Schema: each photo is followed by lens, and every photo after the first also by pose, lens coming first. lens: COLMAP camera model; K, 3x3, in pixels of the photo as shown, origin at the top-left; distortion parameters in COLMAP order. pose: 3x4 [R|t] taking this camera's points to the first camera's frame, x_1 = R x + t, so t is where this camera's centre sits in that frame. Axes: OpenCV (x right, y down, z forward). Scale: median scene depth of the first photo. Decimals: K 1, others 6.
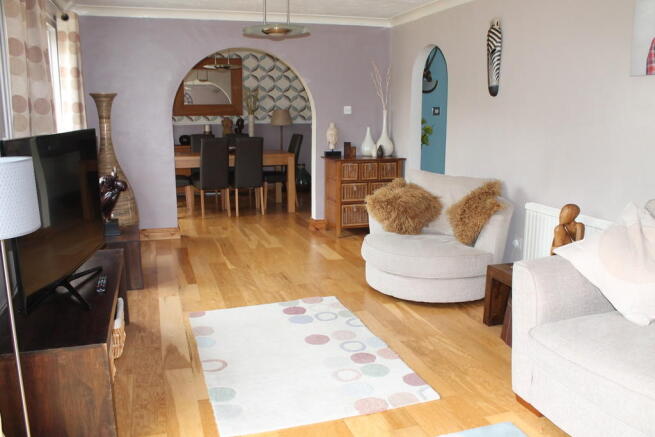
lens RADIAL K [[558.8, 0, 329.1], [0, 558.8, 218.4], [0, 0, 1]] dist [-0.007851, 0.001096]
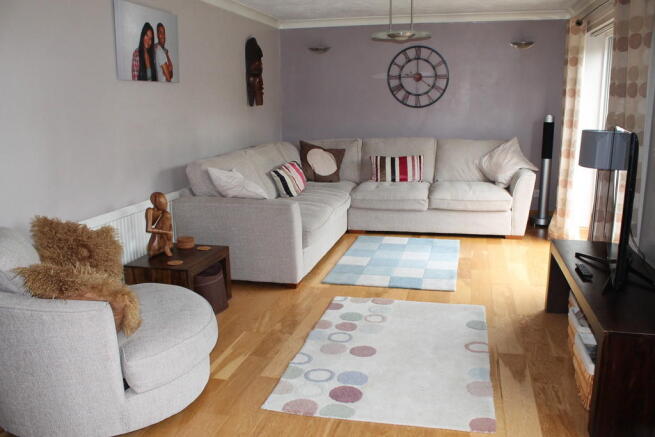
lens RADIAL K [[558.8, 0, 330.0], [0, 558.8, 220.8], [0, 0, 1]] dist [-0.007851, 0.001096]
pose [[-0.849754, -0.105170, 0.516582, -0.463372], [0.103188, 0.927763, 0.358621, -0.352640], [-0.516982, 0.358045, -0.777518, 1.774192]]
